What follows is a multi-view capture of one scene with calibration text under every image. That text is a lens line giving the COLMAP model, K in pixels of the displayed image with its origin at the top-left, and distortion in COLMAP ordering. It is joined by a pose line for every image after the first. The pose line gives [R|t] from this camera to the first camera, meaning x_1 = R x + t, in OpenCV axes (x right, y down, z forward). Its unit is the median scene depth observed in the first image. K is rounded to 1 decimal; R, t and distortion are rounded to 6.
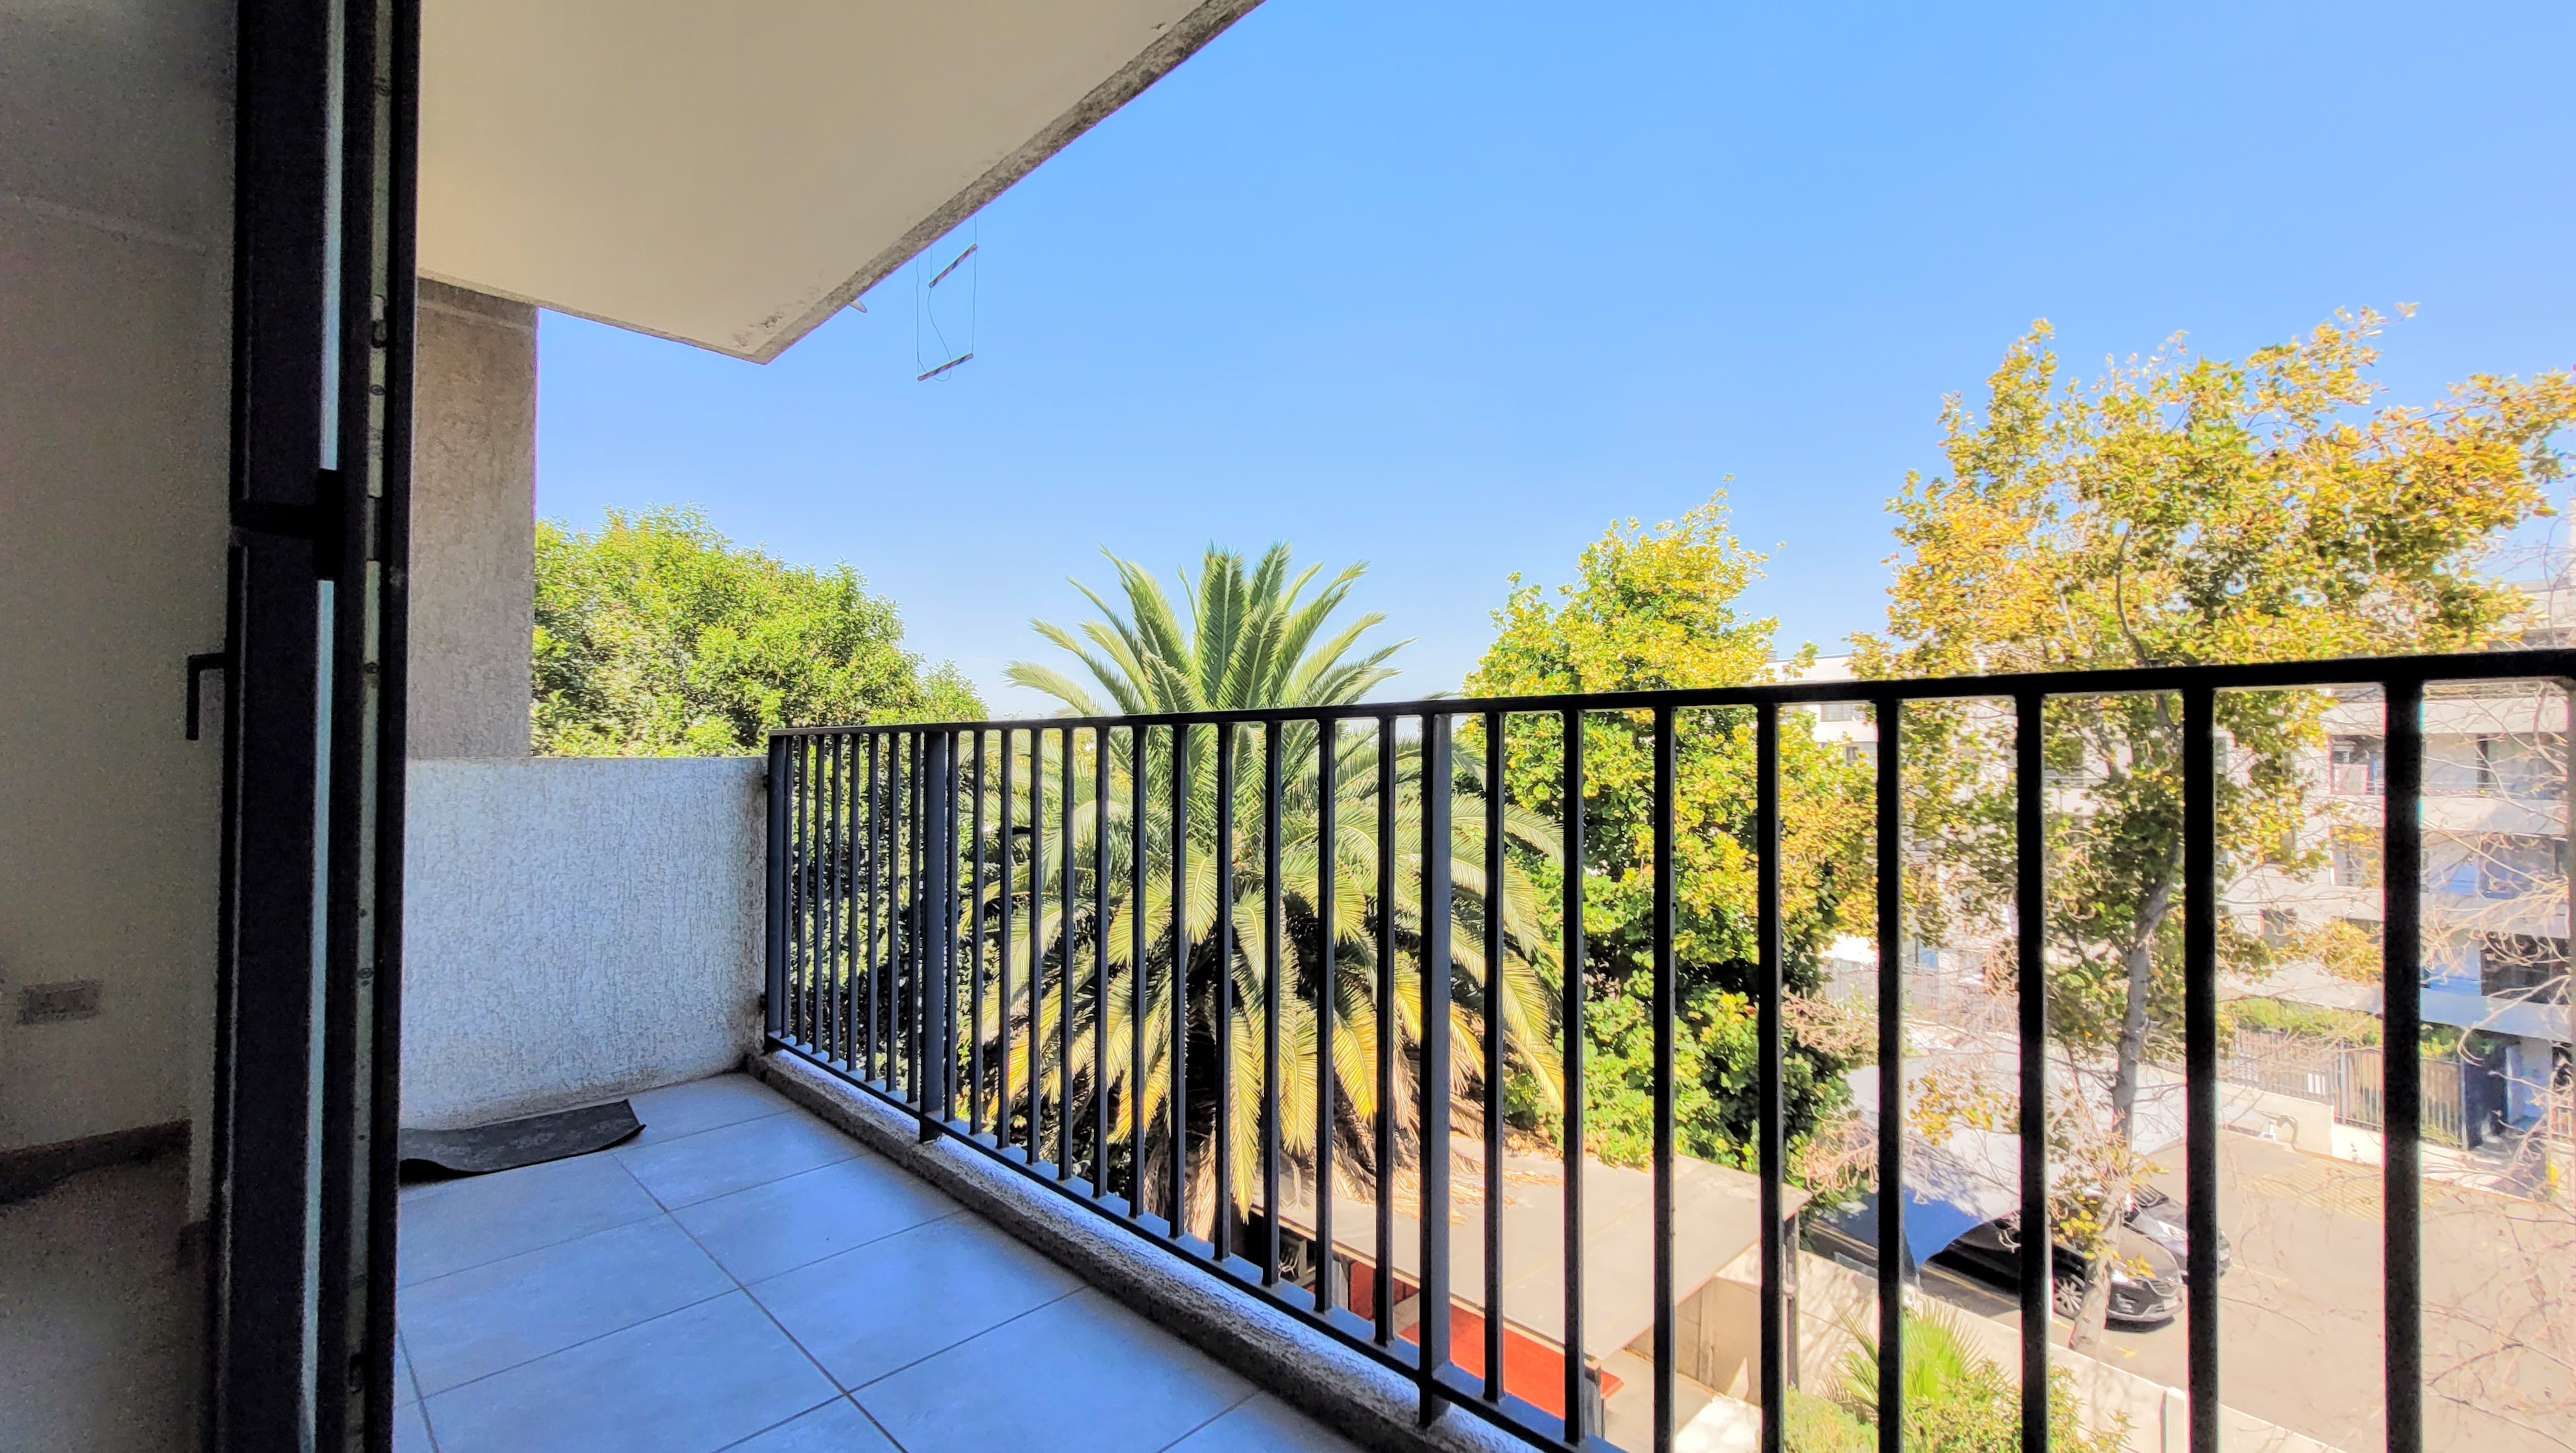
lens RADIAL K [[1040.7, 0, 1274.4], [0, 1040.7, 728.5], [0, 0, 1]] dist [-0.004539, -0.000664]
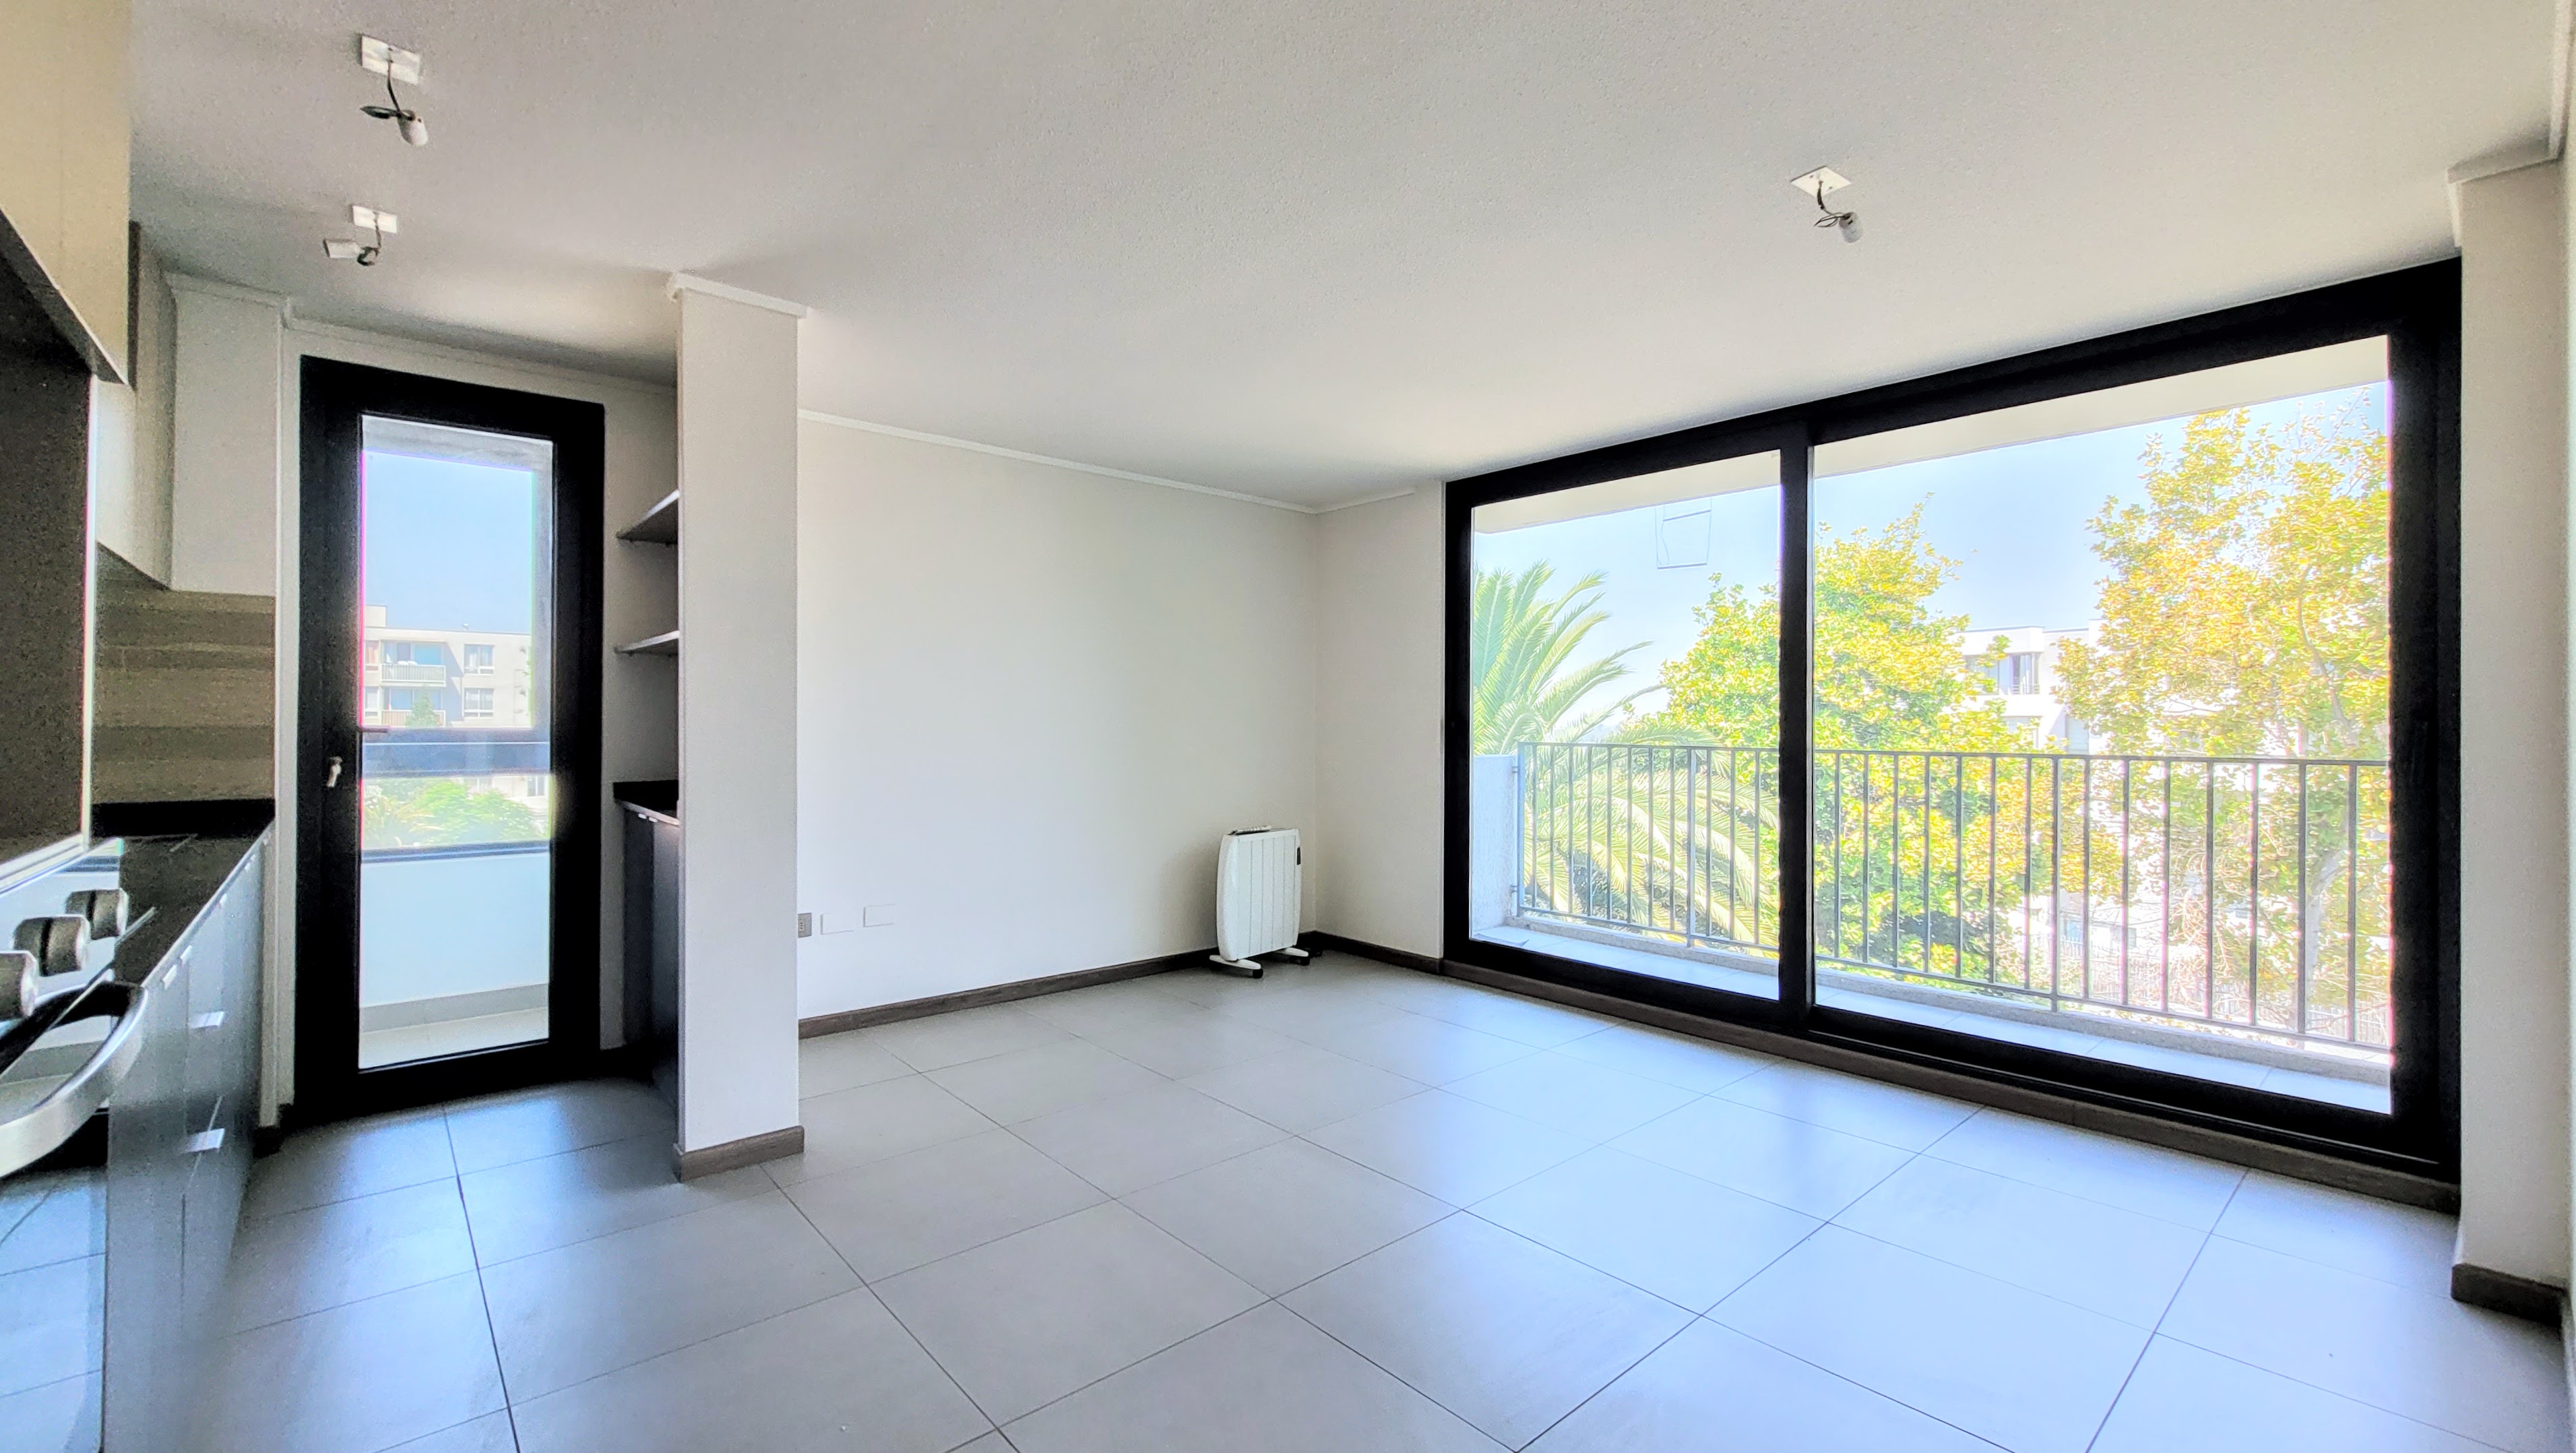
lens RADIAL K [[1040.6, 0, 1283.4], [0, 1040.6, 716.1], [0, 0, 1]] dist [-0.004539, -0.000664]
pose [[0.996335, 0.003511, -0.085468, -0.177015], [-0.002105, 0.999861, 0.016540, -0.016590], [0.085514, -0.016299, 0.996204, -0.204613]]
